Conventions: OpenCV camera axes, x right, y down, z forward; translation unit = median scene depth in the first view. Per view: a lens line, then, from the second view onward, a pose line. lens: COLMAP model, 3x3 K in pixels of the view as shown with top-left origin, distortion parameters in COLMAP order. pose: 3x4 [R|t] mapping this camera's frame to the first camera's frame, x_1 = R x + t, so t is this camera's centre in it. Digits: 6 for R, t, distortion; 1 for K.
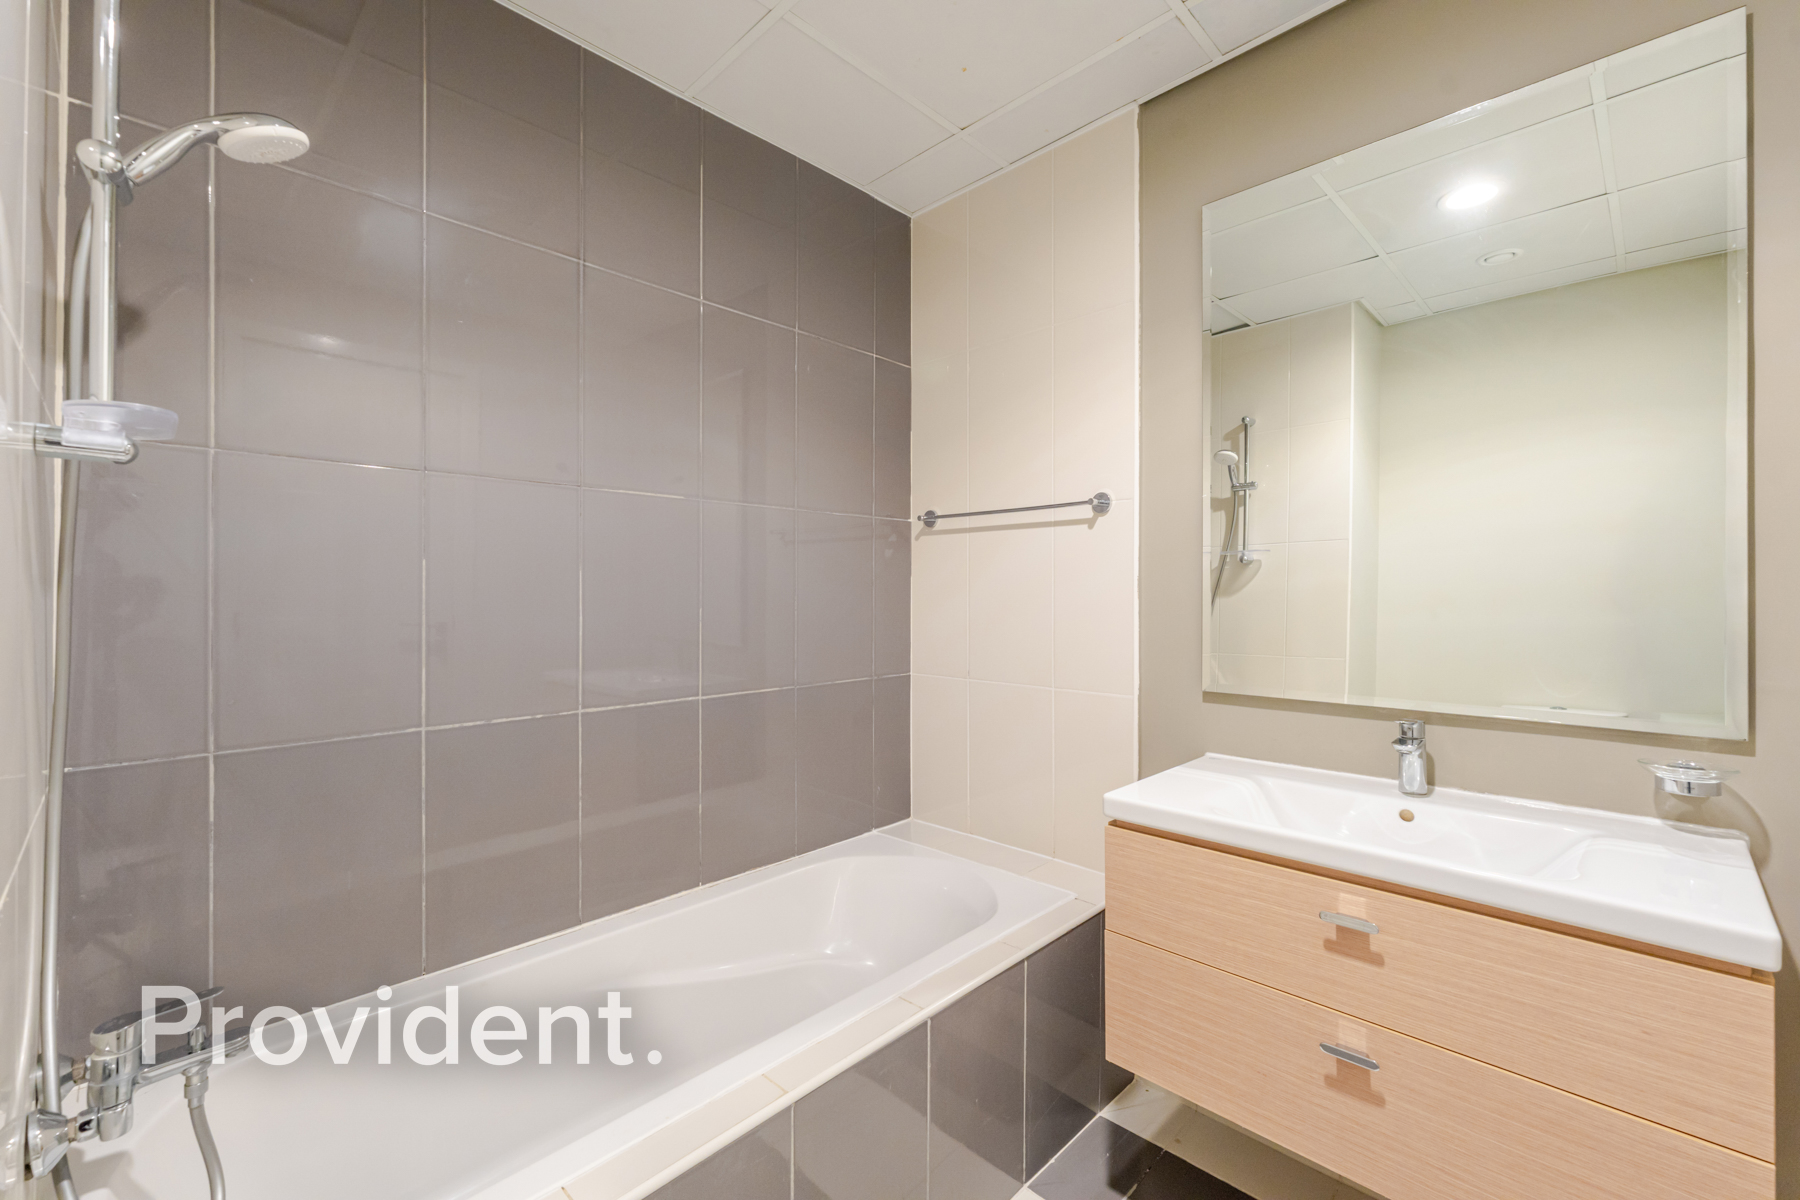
lens RADIAL K [[728.1, 0, 900.0], [0, 728.1, 600.0], [0, 0, 1]] dist [-0.001081, -0.000452]
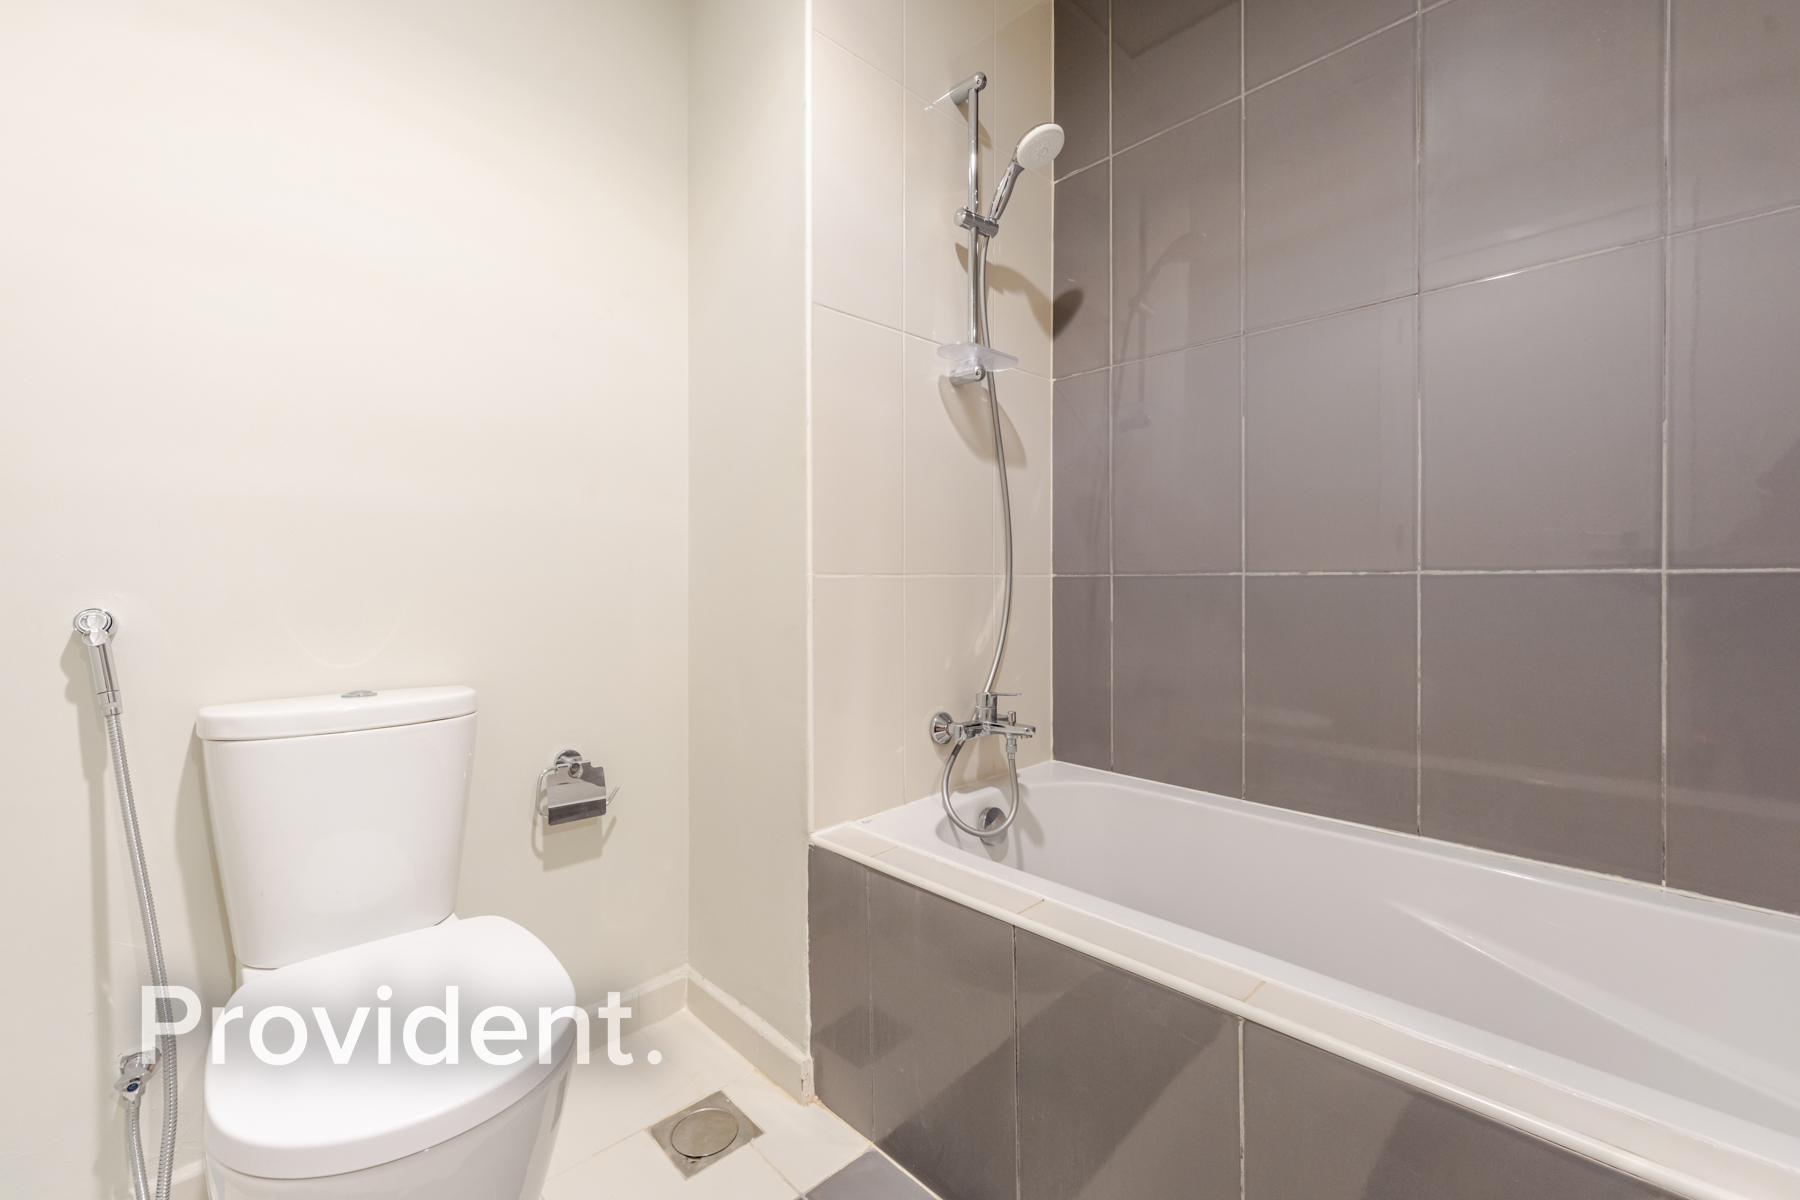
lens RADIAL K [[728.1, 0, 900.0], [0, 728.1, 600.0], [0, 0, 1]] dist [-0.001081, -0.000452]
pose [[-0.028634, 0.019962, -0.999391, 0.450033], [-0.002118, 0.999797, 0.020031, 0.194709], [0.999588, 0.002691, -0.028586, 0.514093]]
